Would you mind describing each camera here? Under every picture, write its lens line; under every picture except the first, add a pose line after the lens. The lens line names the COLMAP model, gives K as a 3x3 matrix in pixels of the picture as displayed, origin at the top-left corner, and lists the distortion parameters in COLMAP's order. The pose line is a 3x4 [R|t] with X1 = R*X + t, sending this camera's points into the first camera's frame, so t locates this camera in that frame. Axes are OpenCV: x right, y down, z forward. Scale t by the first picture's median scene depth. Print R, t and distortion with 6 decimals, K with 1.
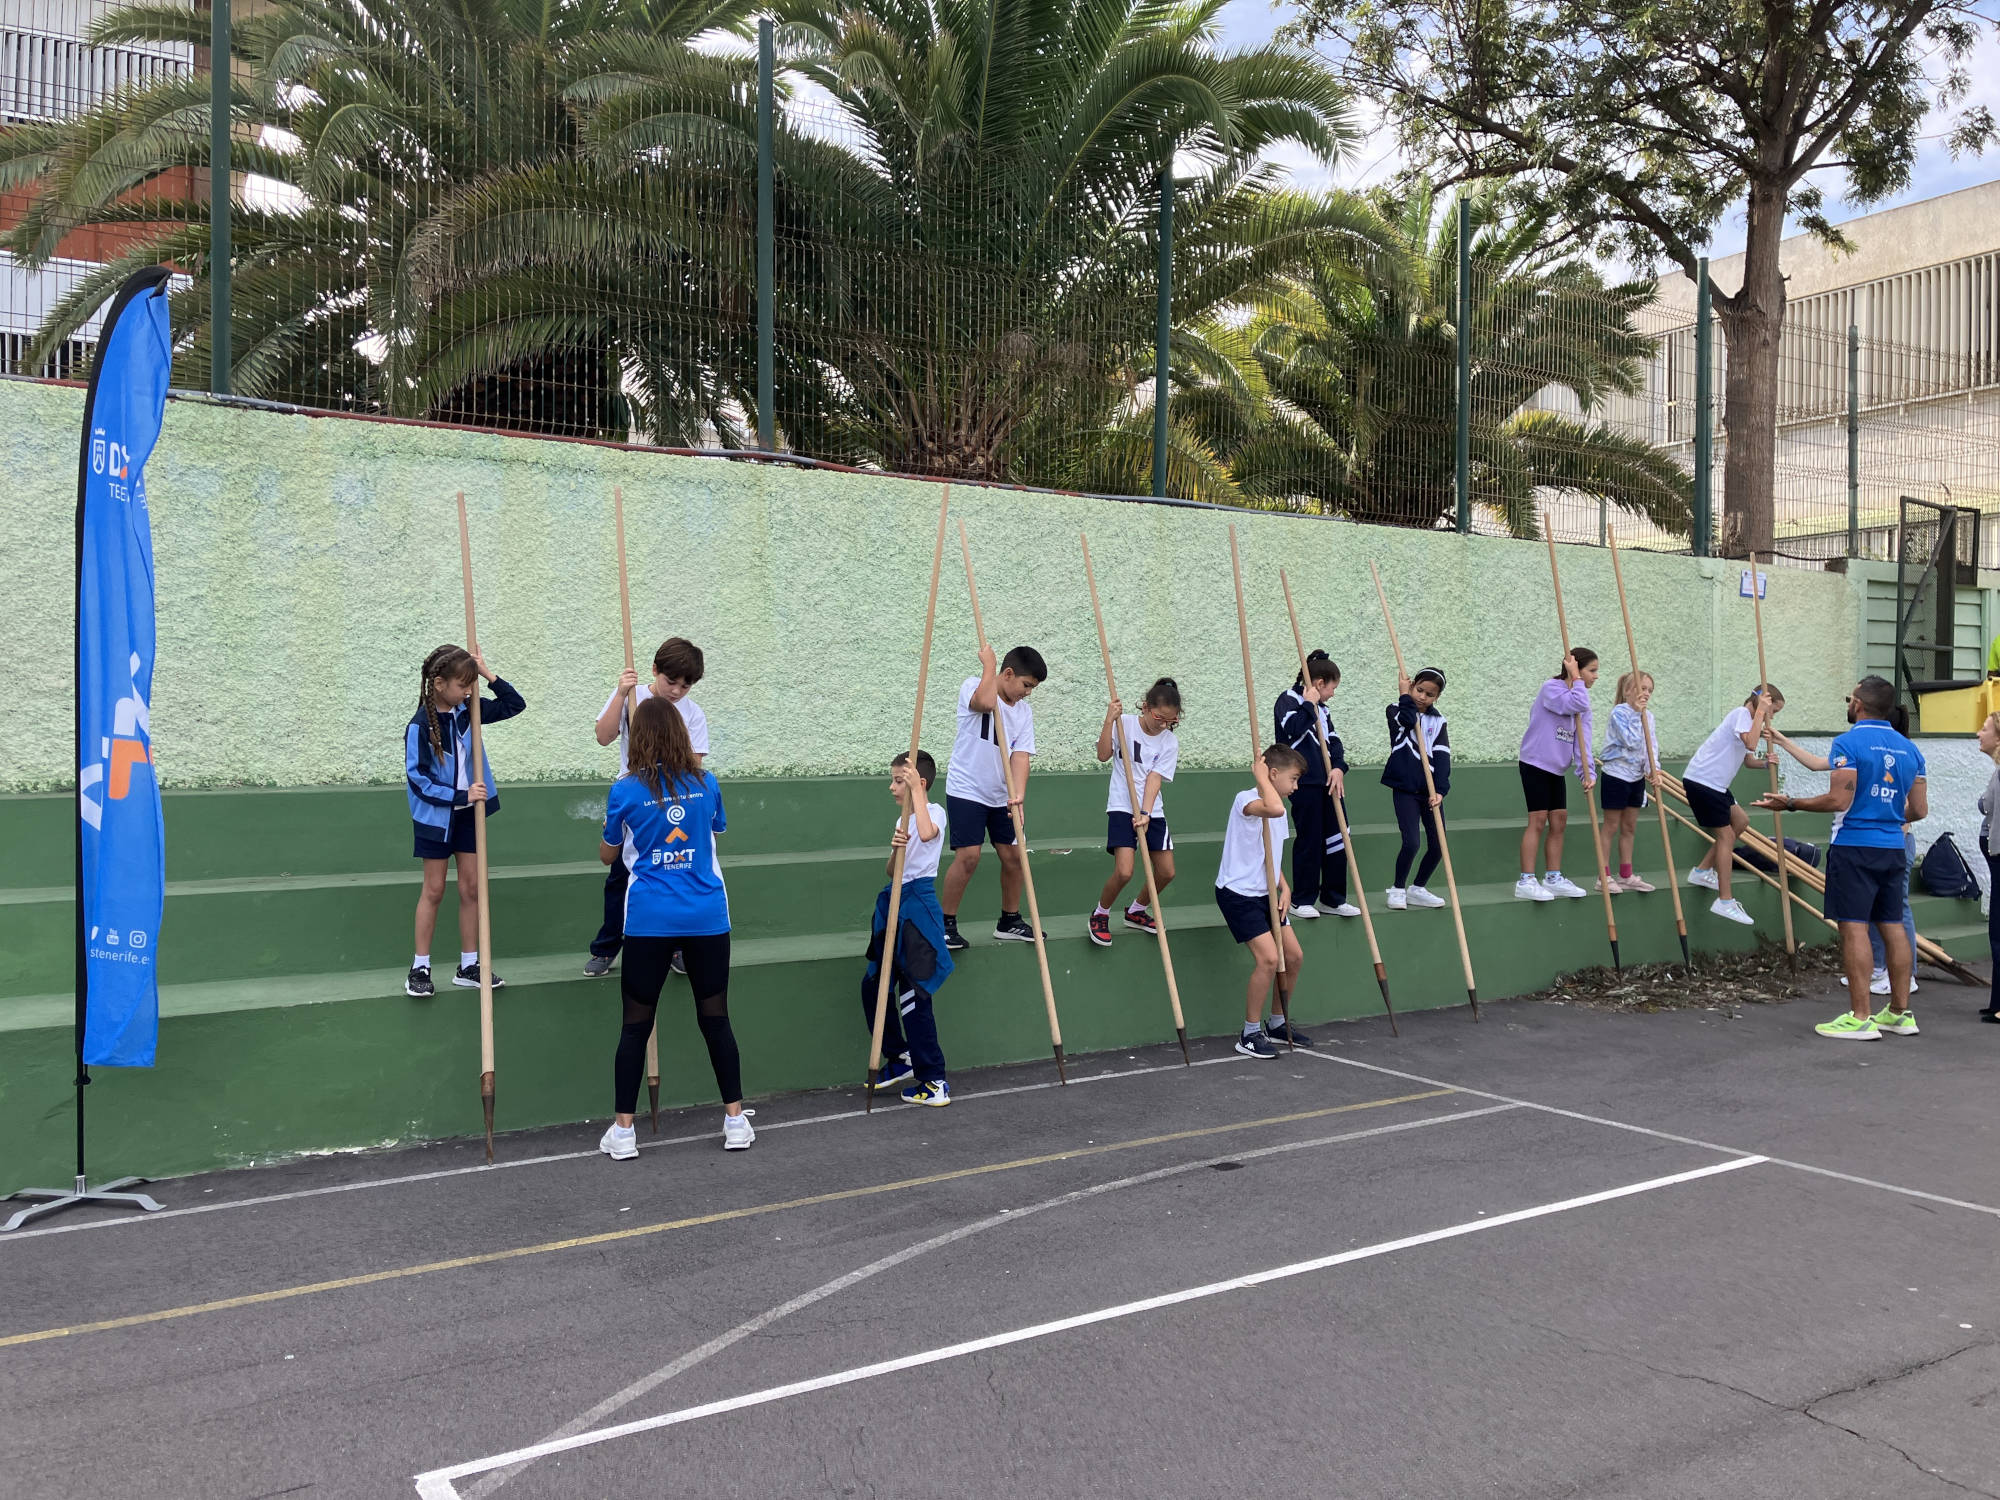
lens RADIAL K [[1611.3, 0, 1006.6], [0, 1611.3, 774.1], [0, 0, 1]] dist [0.007056, 0.000135]
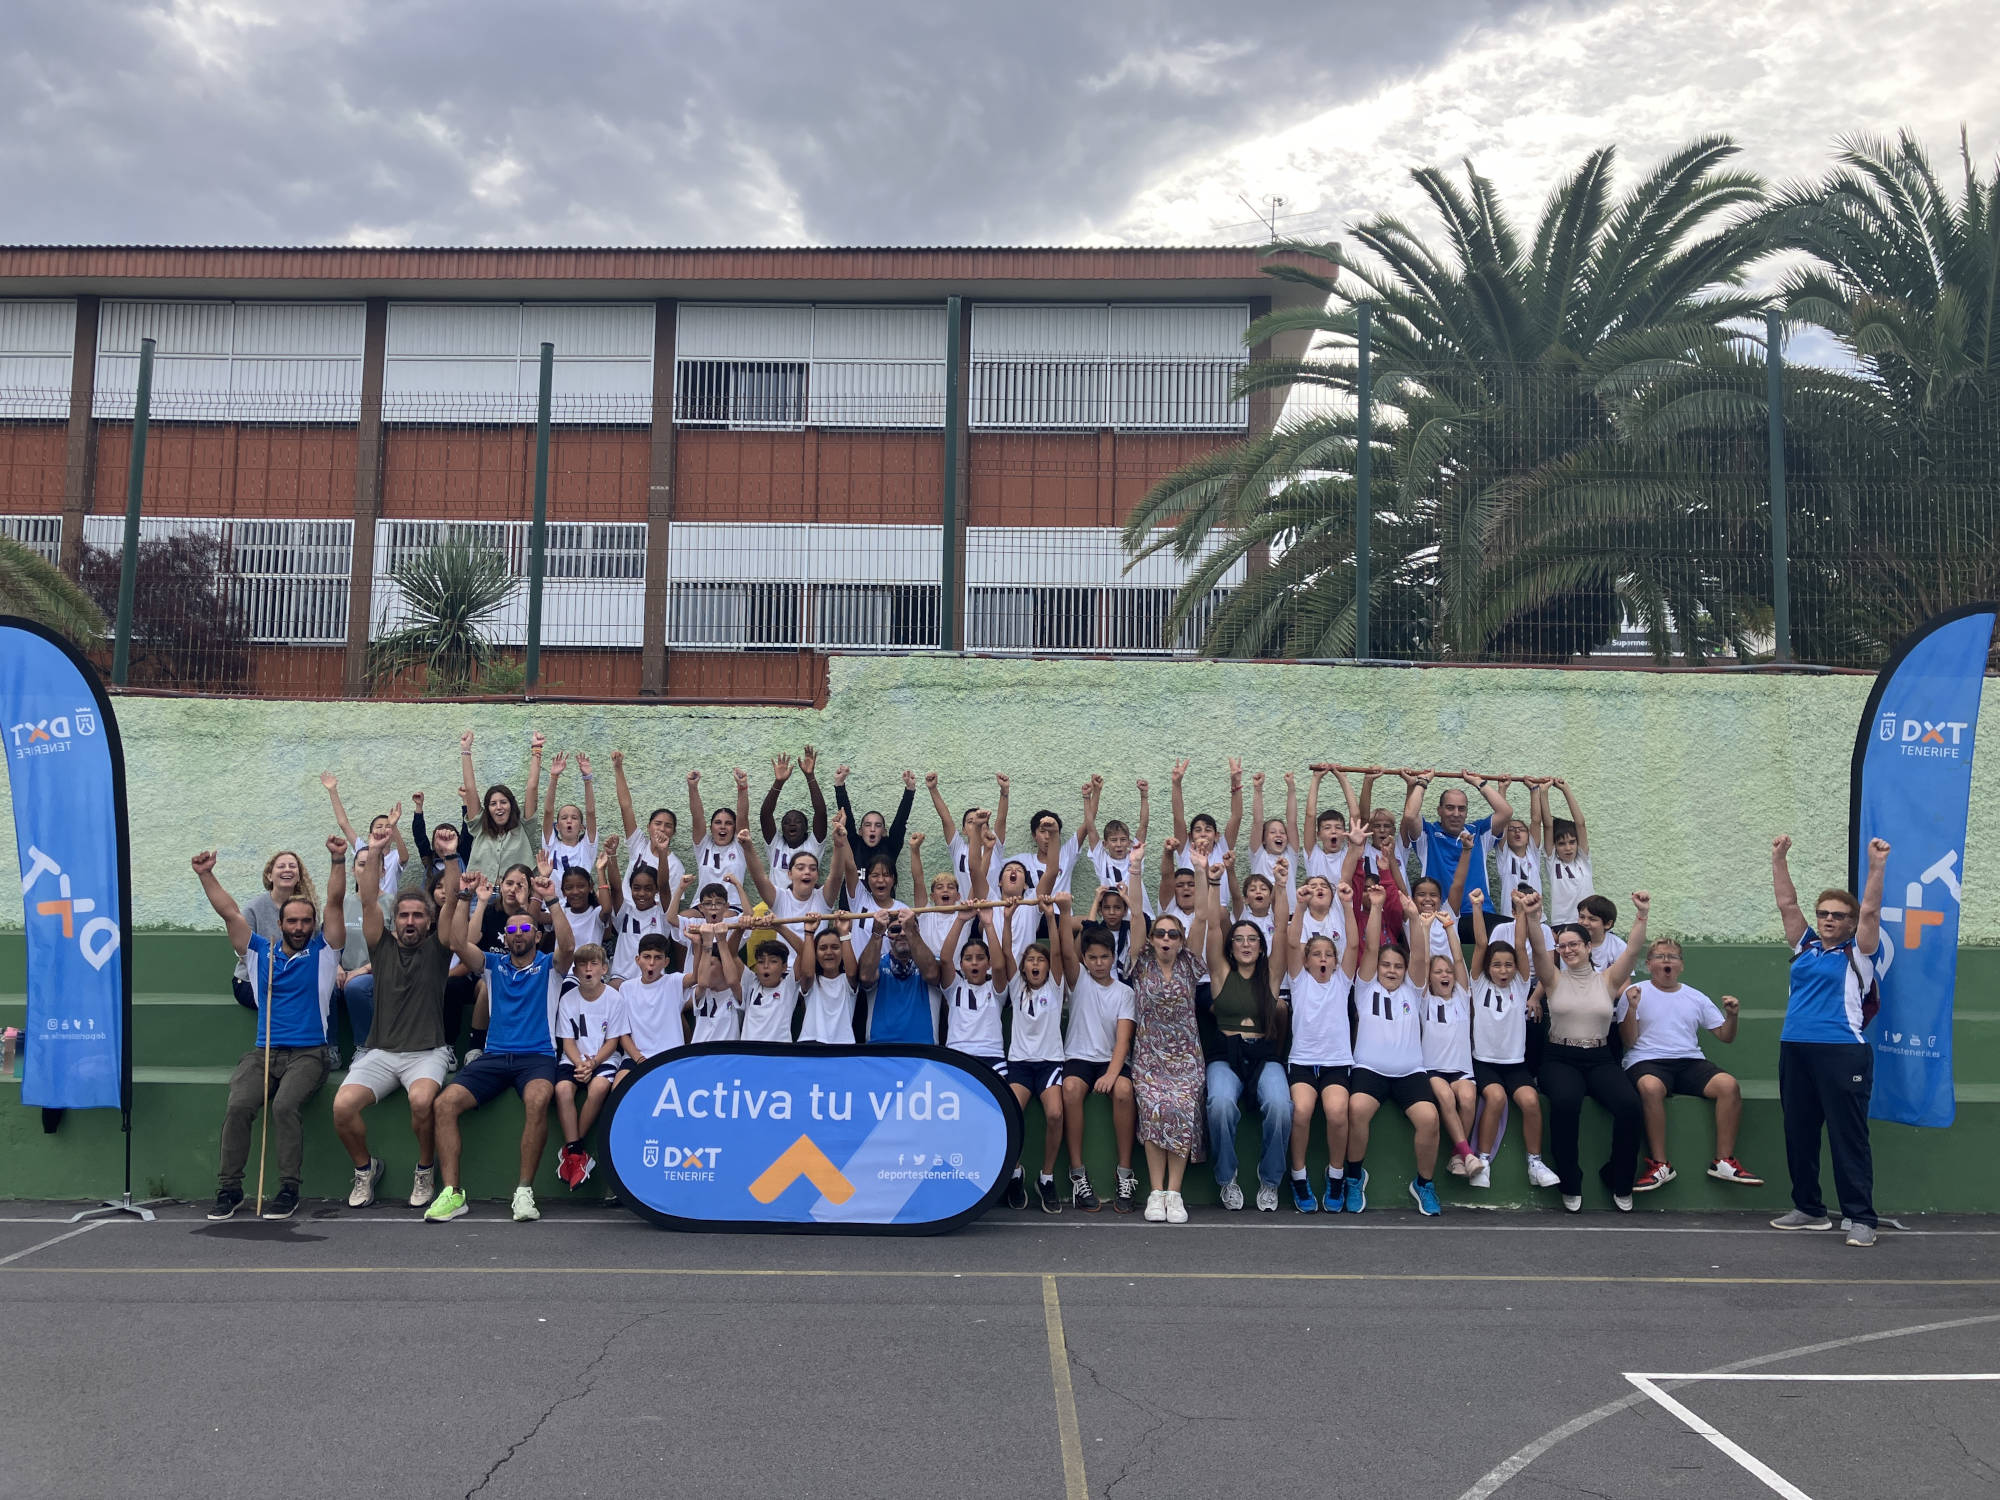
lens RADIAL K [[1621.7, 0, 995.0], [0, 1621.7, 741.7], [0, 0, 1]] dist [0.007673, 0.000275]
pose [[0.842526, -0.040987, -0.537095, -0.000117], [-0.024393, 0.993175, -0.114056, 0.005512], [0.538104, 0.109196, 0.835775, -0.313903]]
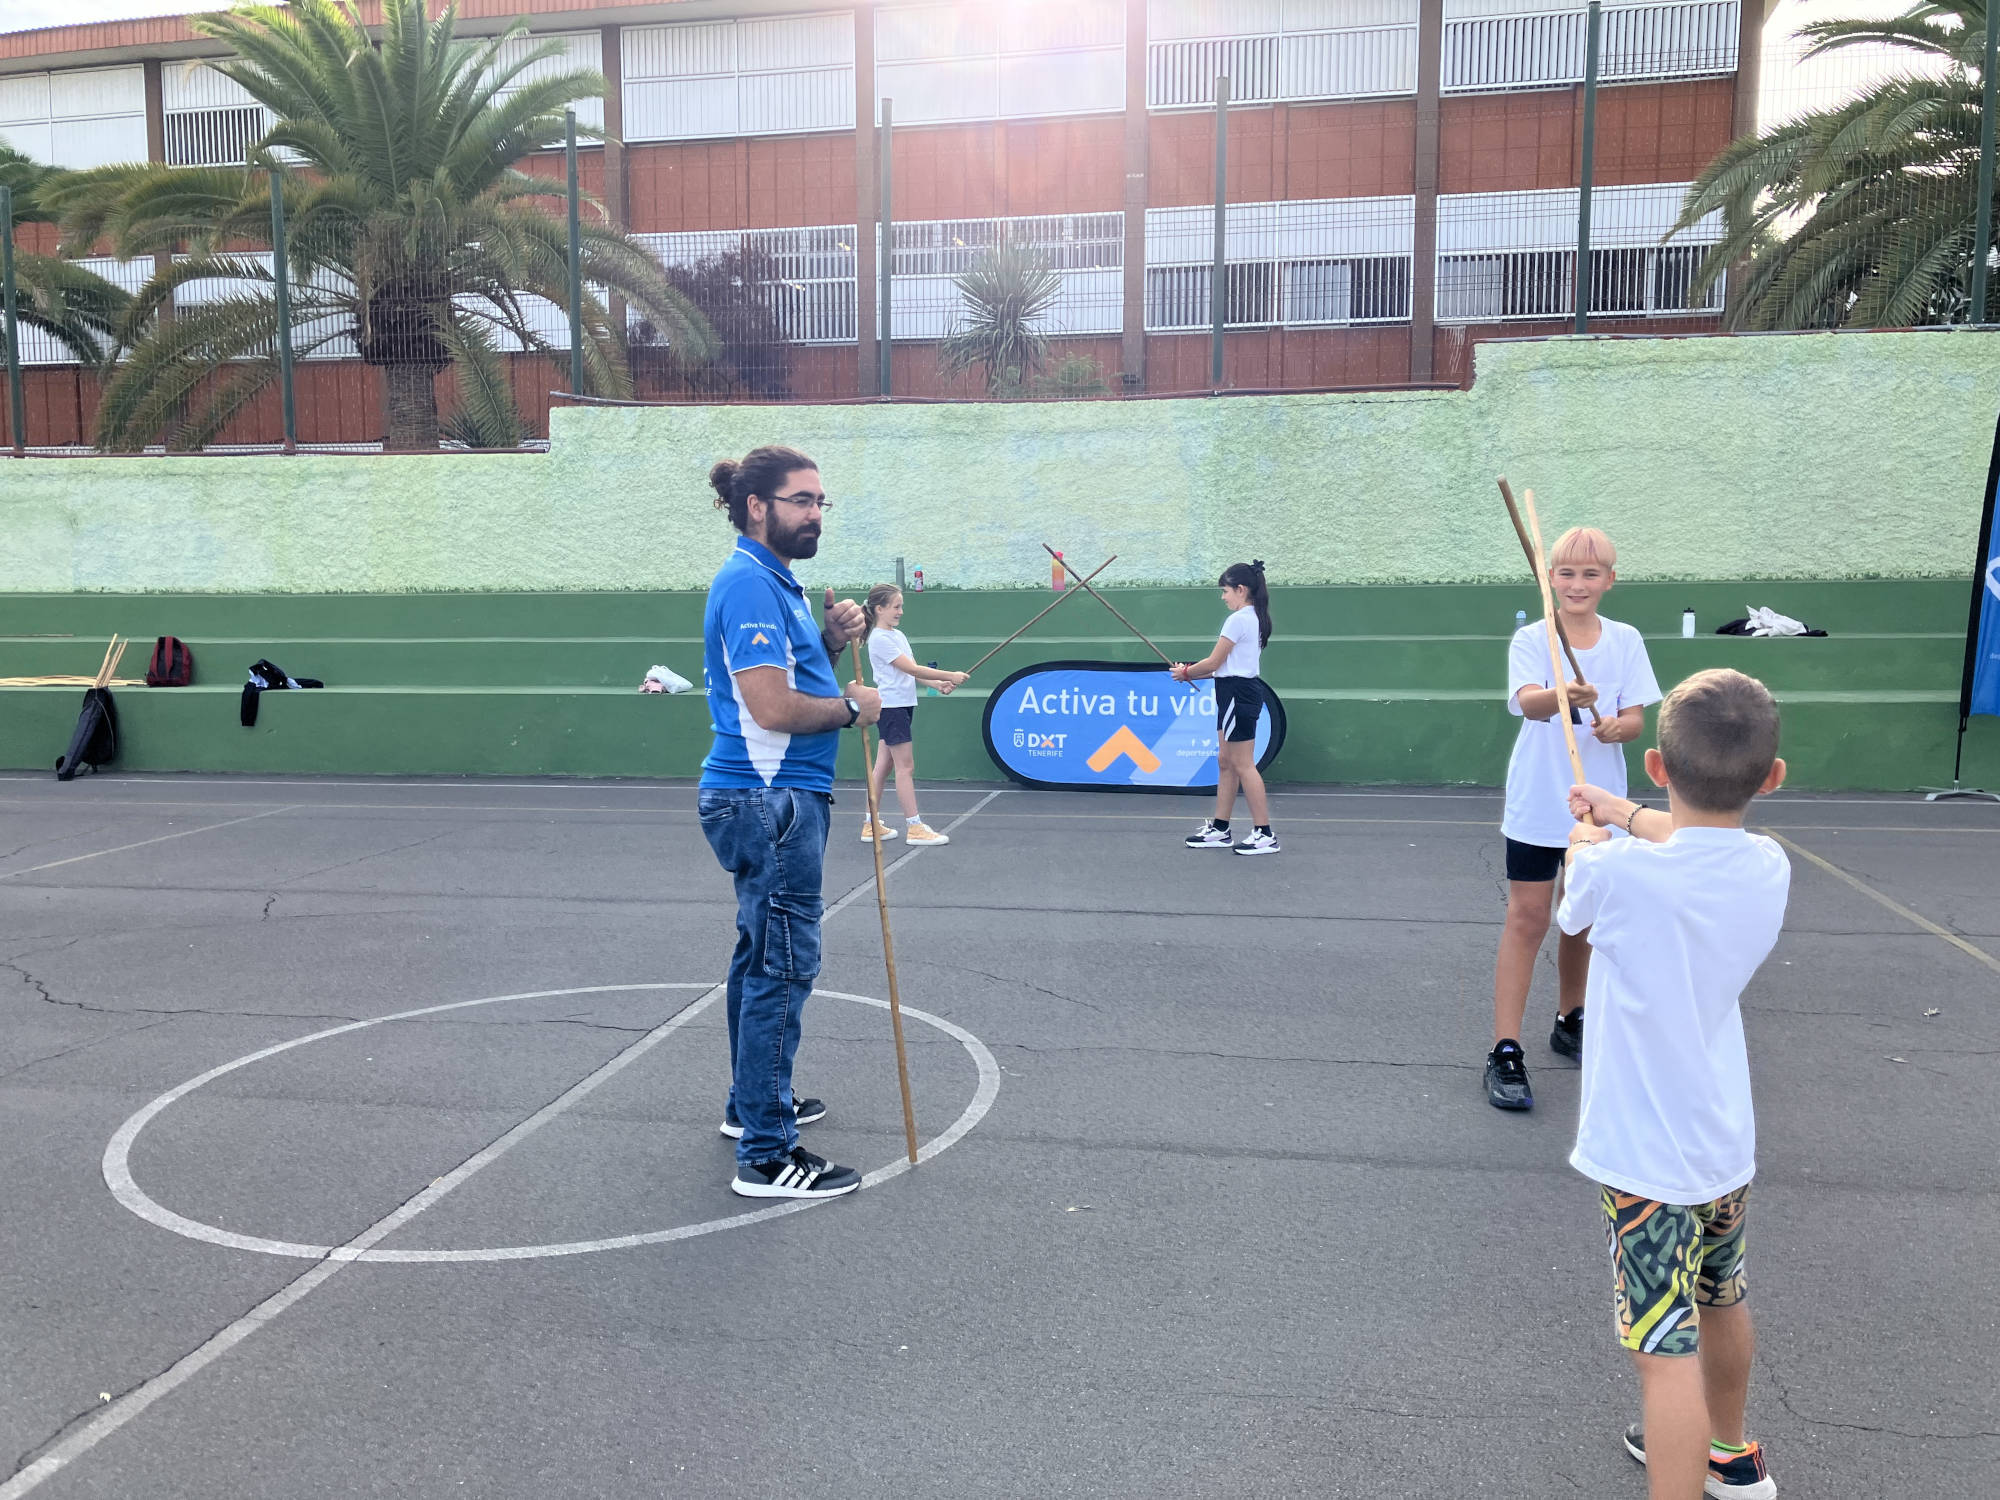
lens RADIAL K [[1634.7, 0, 993.5], [0, 1634.7, 751.7], [0, 0, 1]] dist [0.011002, -0.010382]
pose [[0.740682, 0.067712, -0.668435, -0.094345], [-0.004424, 0.995378, 0.095930, 0.025483], [0.671841, -0.068097, 0.737558, -0.751392]]
